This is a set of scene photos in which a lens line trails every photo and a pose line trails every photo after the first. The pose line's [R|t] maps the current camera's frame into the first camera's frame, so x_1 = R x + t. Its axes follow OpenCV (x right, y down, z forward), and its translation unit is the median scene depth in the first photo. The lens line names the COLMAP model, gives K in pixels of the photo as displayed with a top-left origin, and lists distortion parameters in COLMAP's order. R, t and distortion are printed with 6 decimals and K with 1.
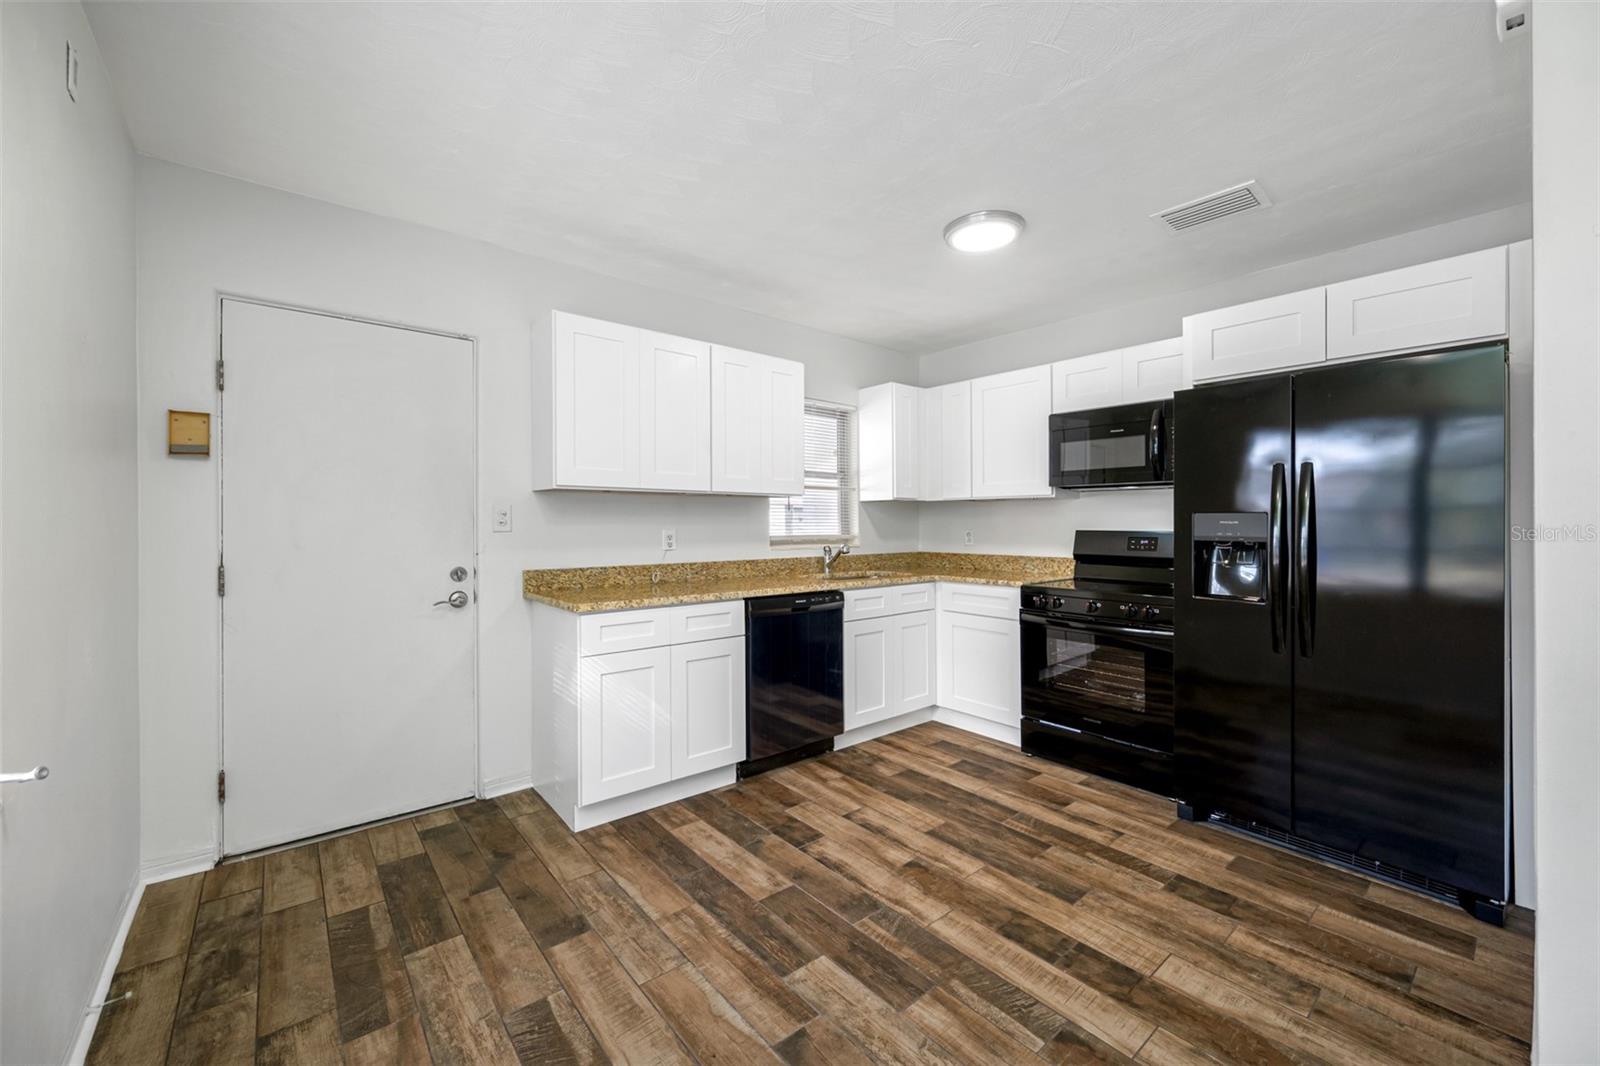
lens RADIAL K [[632.4, 0, 804.7], [0, 632.4, 529.7], [0, 0, 1]] dist [0.001514, -0.000199]
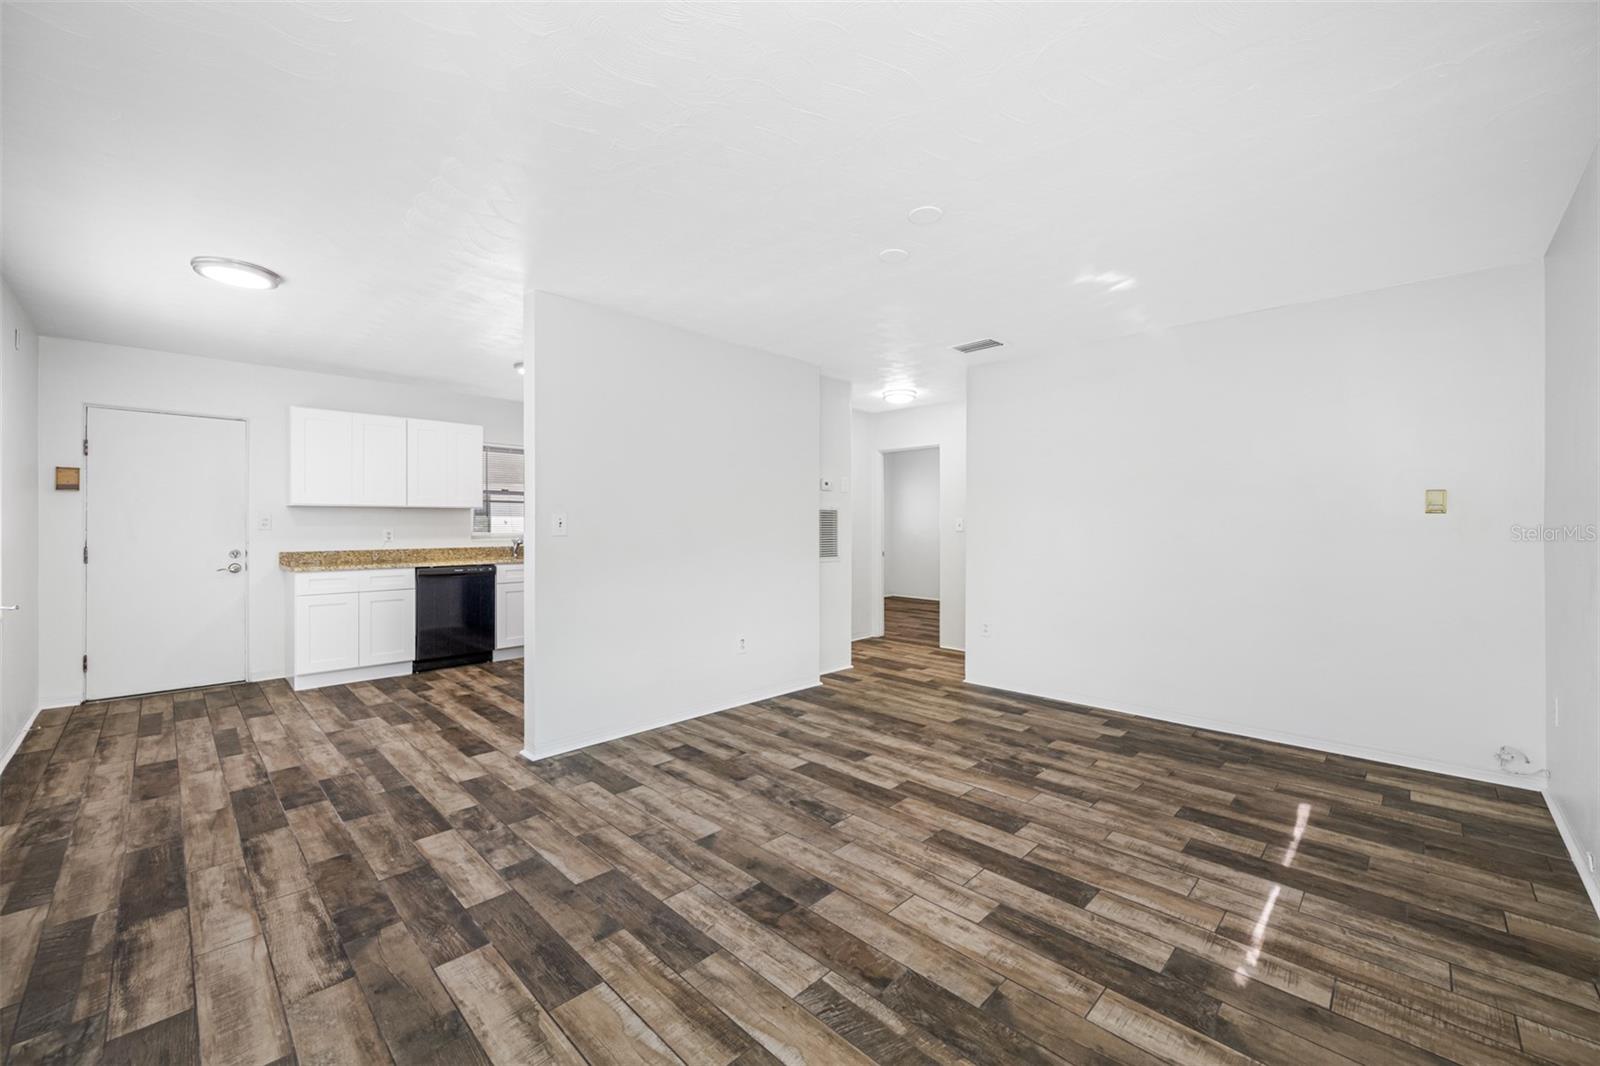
lens RADIAL K [[632.4, 0, 795.9], [0, 632.4, 526.3], [0, 0, 1]] dist [0.001514, -0.000199]
pose [[0.995720, -0.001278, 0.092412, 0.891775], [0.002041, 0.999965, -0.008166, 0.012423], [-0.092398, 0.008319, 0.995687, -0.948240]]
